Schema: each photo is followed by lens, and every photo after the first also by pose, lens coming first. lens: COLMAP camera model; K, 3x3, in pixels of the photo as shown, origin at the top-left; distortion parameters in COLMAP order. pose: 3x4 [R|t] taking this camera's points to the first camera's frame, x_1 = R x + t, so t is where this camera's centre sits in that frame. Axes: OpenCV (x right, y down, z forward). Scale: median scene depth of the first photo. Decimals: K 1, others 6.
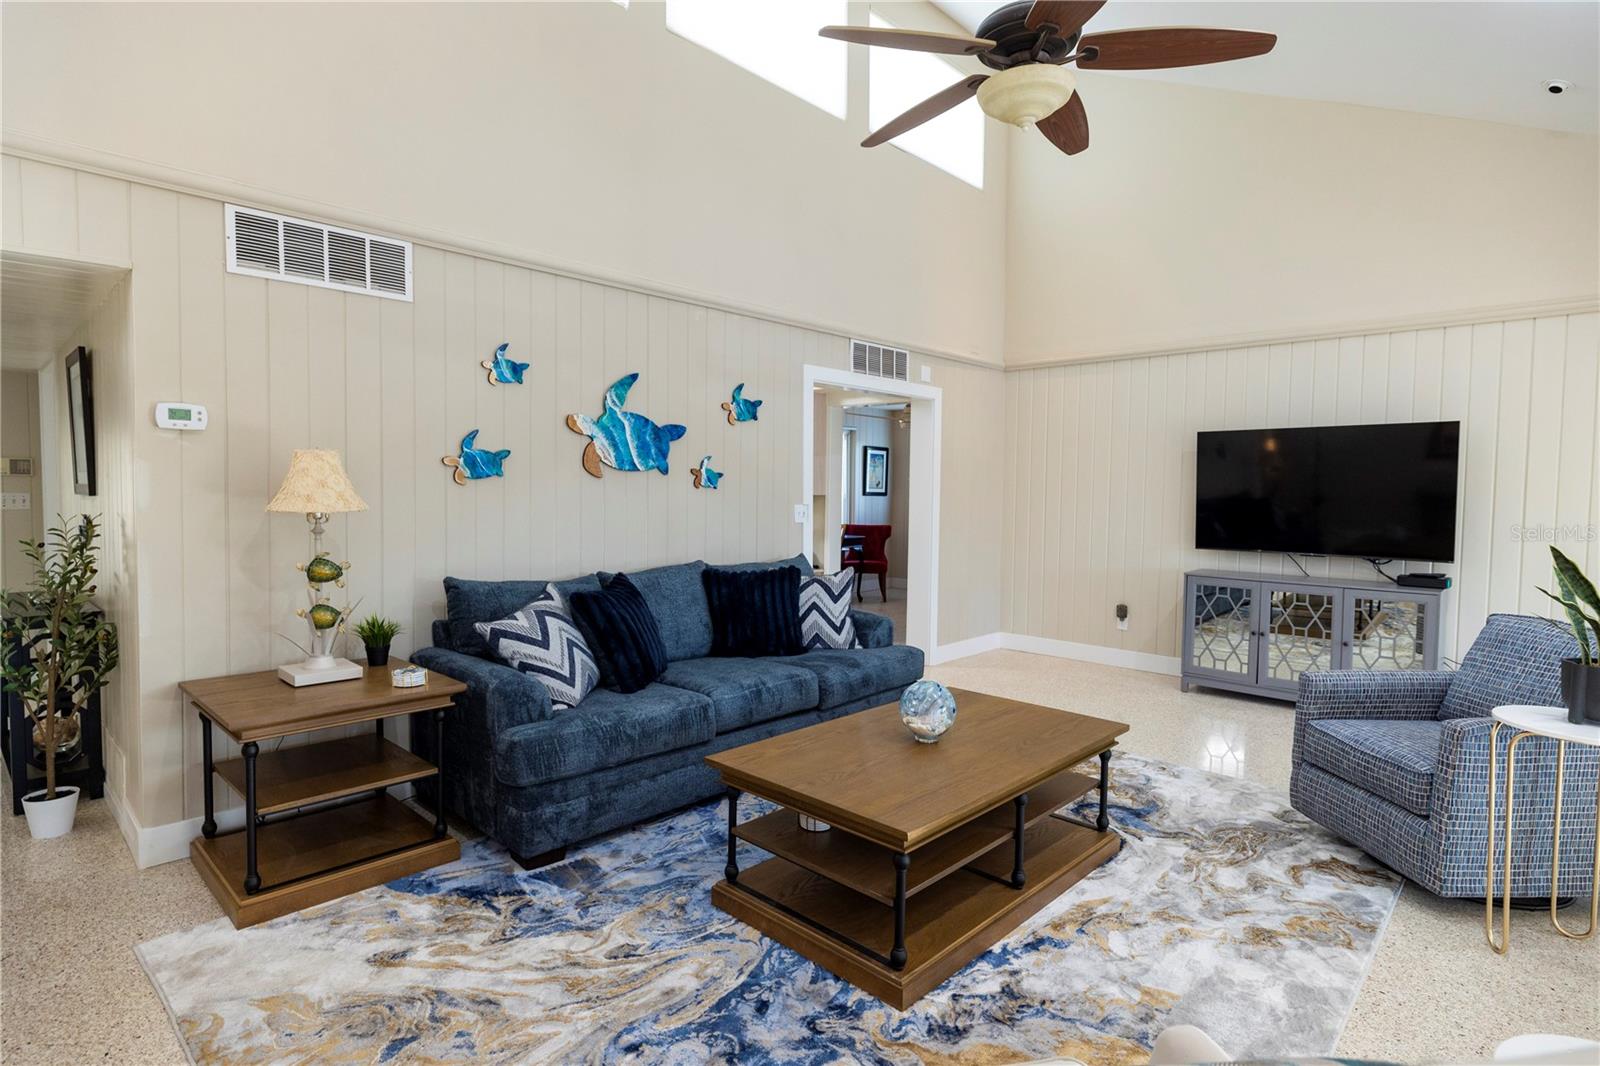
lens RADIAL K [[823.1, 0, 808.0], [0, 823.1, 528.0], [0, 0, 1]] dist [-0.000196, 0.000150]
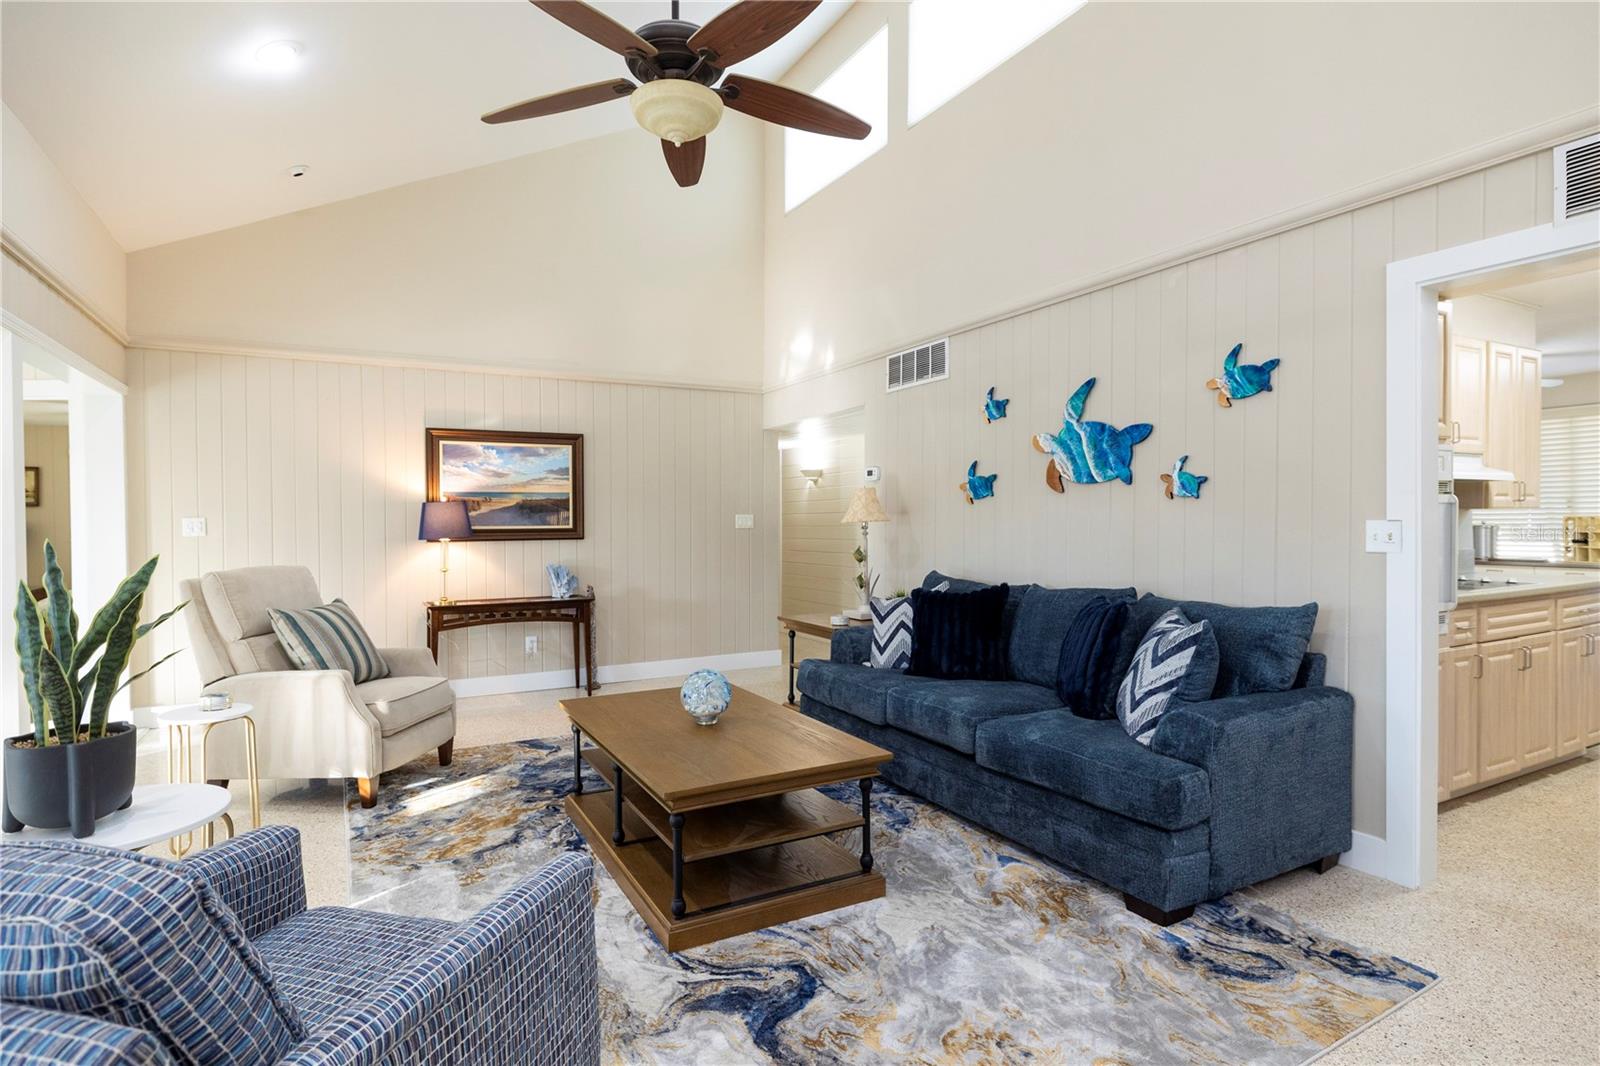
lens RADIAL K [[823.1, 0, 798.3], [0, 823.1, 535.5], [0, 0, 1]] dist [-0.000196, 0.000150]
pose [[-0.312045, 0.018050, -0.949896, 0.791115], [-0.029804, 0.999141, 0.028776, -0.027066], [0.949600, 0.037290, -0.311239, 0.985966]]
